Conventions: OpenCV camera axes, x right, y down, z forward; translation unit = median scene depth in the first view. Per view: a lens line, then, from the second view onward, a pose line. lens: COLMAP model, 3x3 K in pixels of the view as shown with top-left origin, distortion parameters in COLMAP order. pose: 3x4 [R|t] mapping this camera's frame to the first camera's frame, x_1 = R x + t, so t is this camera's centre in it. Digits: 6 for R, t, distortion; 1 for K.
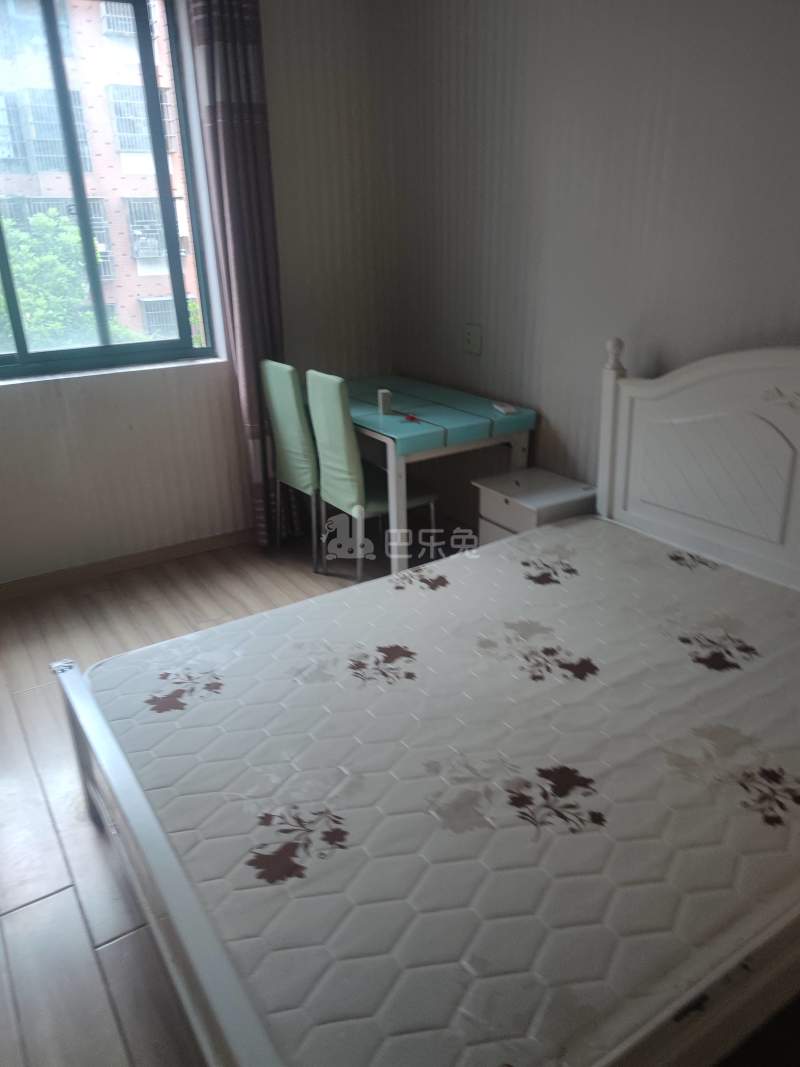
lens RADIAL K [[773.9, 0, 394.7], [0, 773.9, 531.1], [0, 0, 1]] dist [0.096056, -0.111444]
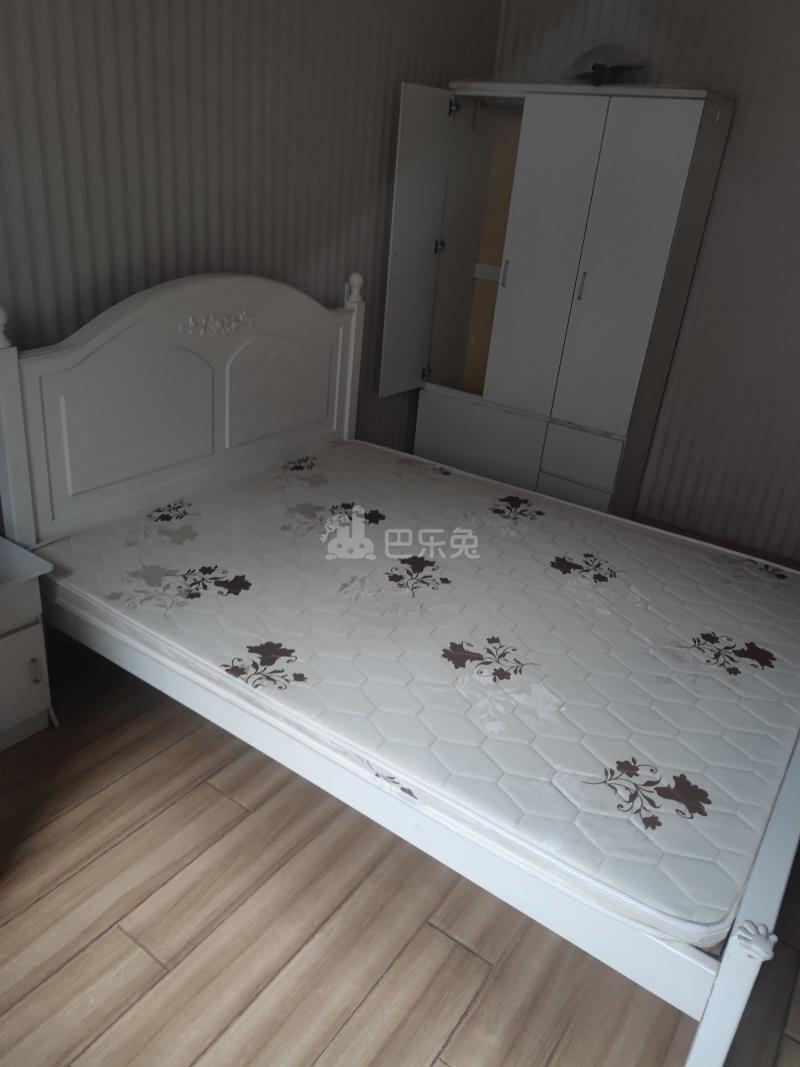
lens RADIAL K [[773.9, 0, 394.7], [0, 773.9, 531.1], [0, 0, 1]] dist [0.096056, -0.111444]
pose [[-0.378843, -0.390520, 0.839030, -0.540615], [0.269510, 0.820759, 0.503706, -0.351720], [-0.885349, 0.416952, -0.205690, 0.955062]]
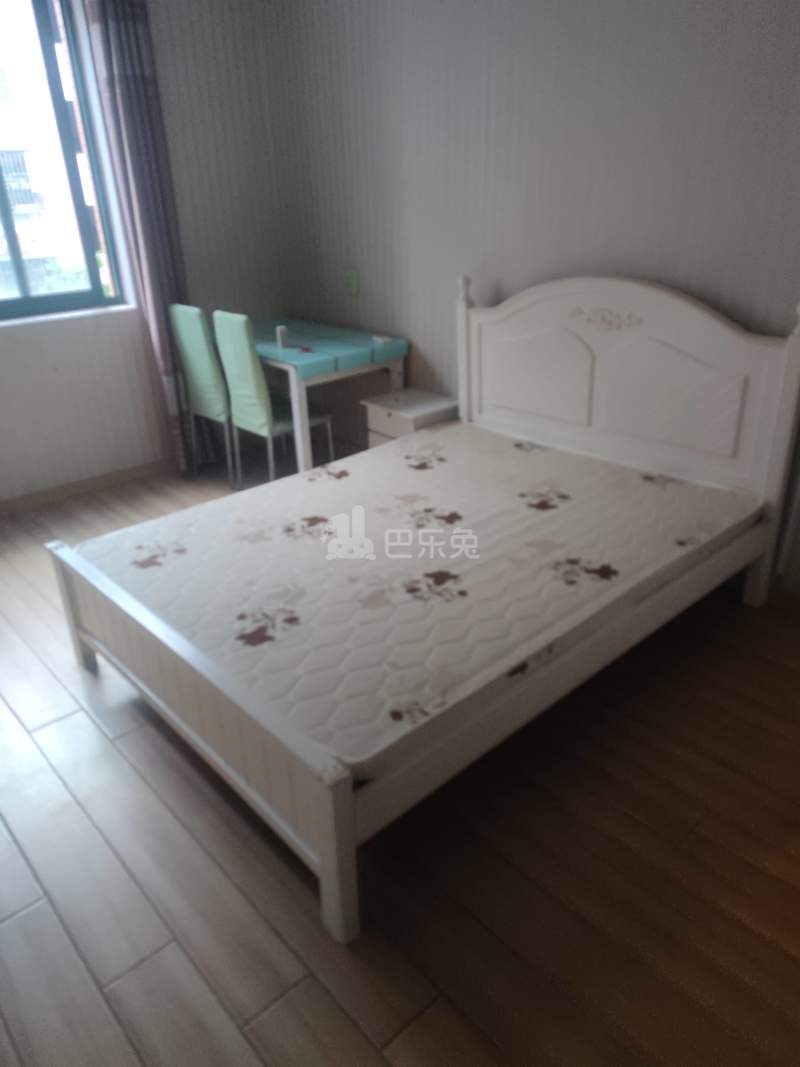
lens RADIAL K [[749.9, 0, 392.8], [0, 749.9, 533.6], [0, 0, 1]] dist [0.107487, -0.097919]
pose [[0.986690, -0.078265, 0.142538, -0.043241], [0.068583, 0.995071, 0.071626, 0.077064], [-0.147442, -0.060897, 0.987194, -0.236864]]
